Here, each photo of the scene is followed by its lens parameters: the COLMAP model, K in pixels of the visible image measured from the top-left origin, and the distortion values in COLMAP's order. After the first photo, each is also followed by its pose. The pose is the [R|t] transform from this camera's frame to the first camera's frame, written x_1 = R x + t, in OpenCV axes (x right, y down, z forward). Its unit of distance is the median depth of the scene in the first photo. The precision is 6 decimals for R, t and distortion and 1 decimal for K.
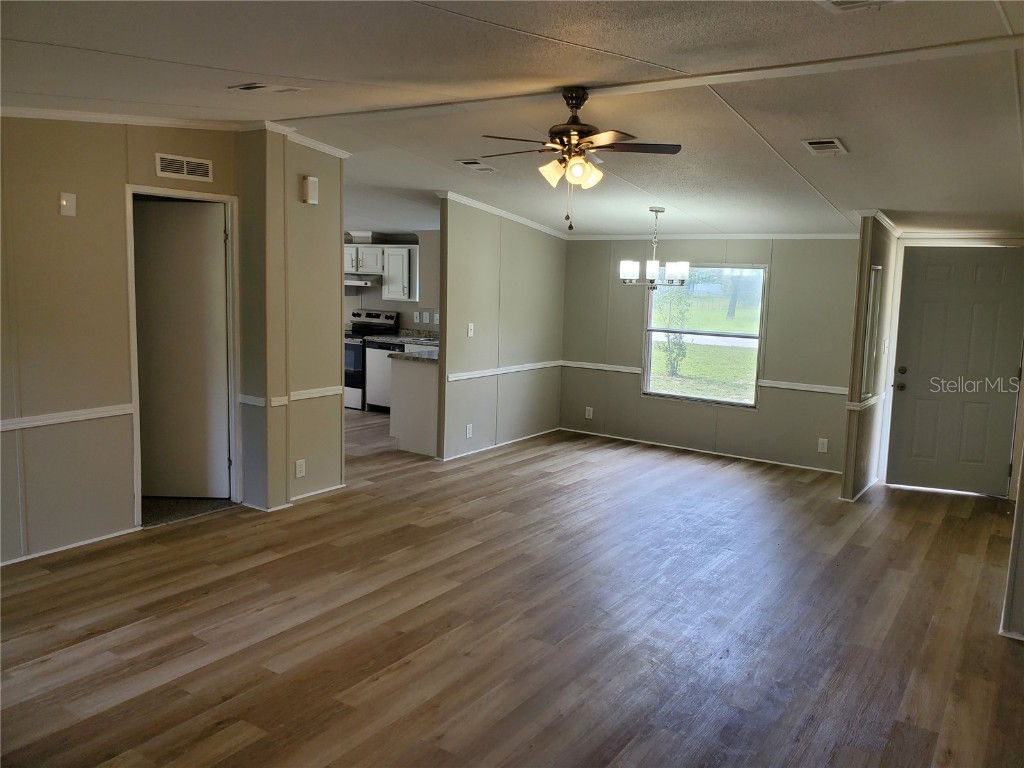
lens RADIAL K [[815.2, 0, 513.2], [0, 815.2, 384.0], [0, 0, 1]] dist [0.038986, -0.011317]
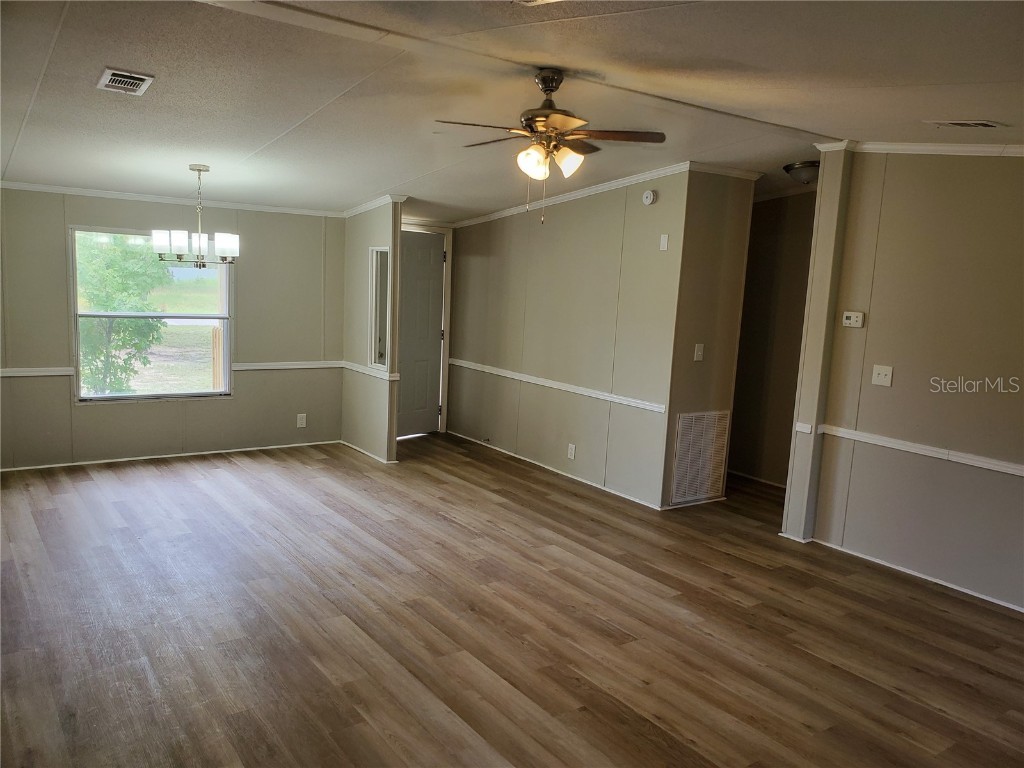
lens RADIAL K [[815.2, 0, 525.0], [0, 815.2, 403.2], [0, 0, 1]] dist [0.038986, -0.011317]
pose [[0.342059, -0.168060, 0.924528, -0.628108], [0.087658, 0.985293, 0.146674, -0.095761], [-0.935581, 0.030871, 0.351760, 0.533099]]
